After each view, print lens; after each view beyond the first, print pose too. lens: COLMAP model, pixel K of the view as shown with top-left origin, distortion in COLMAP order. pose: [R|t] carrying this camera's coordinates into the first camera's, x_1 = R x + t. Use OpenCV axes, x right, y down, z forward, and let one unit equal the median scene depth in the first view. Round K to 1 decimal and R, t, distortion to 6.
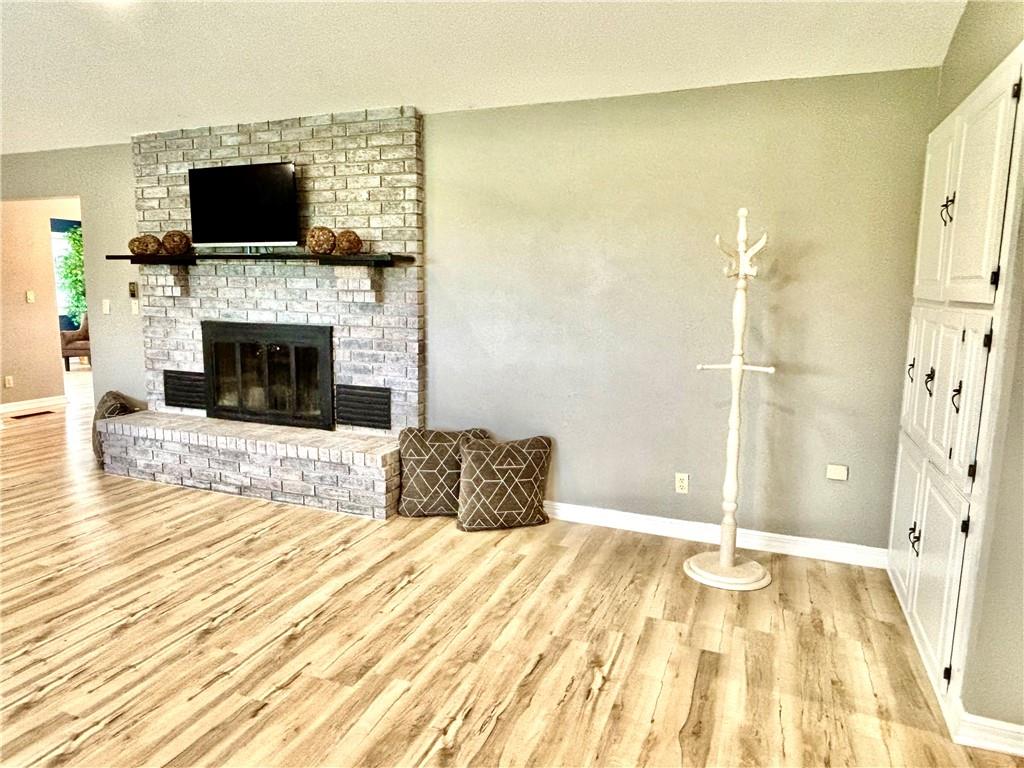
lens RADIAL K [[653.4, 0, 513.0], [0, 653.4, 381.5], [0, 0, 1]] dist [0.009582, -0.020153]
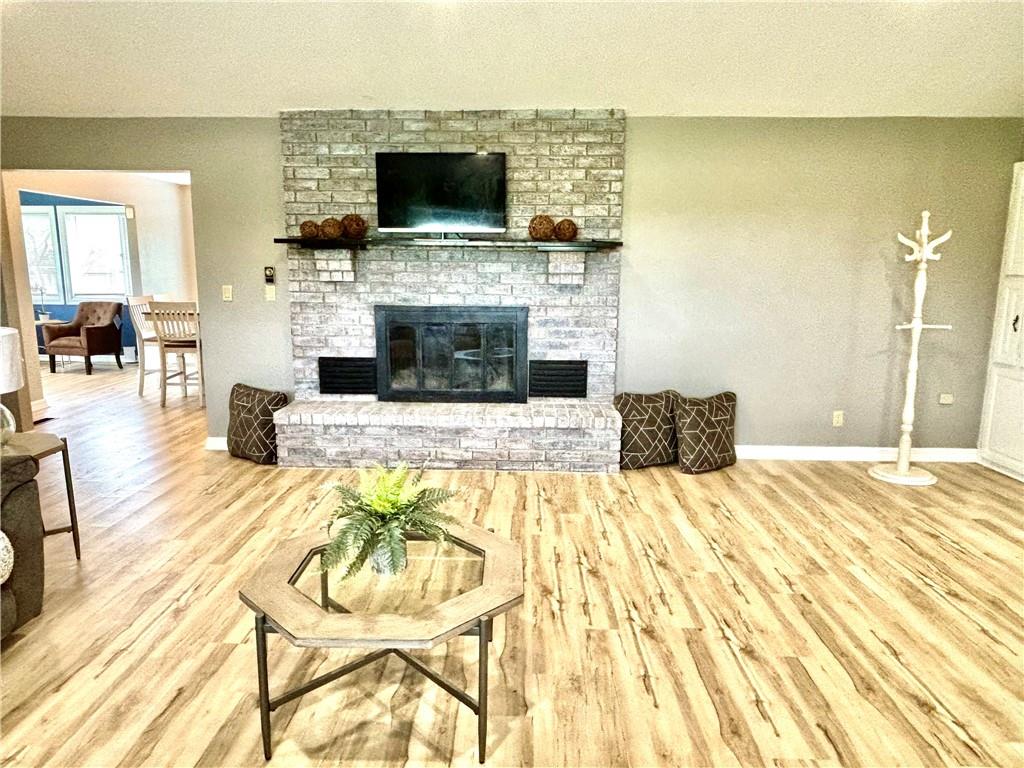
lens RADIAL K [[653.4, 0, 471.6], [0, 653.4, 390.7], [0, 0, 1]] dist [0.009582, -0.020153]
pose [[0.942770, -0.066515, 0.326743, -0.742384], [0.053377, 0.997370, 0.049022, -0.004170], [-0.329145, -0.028776, 0.943841, 0.002057]]
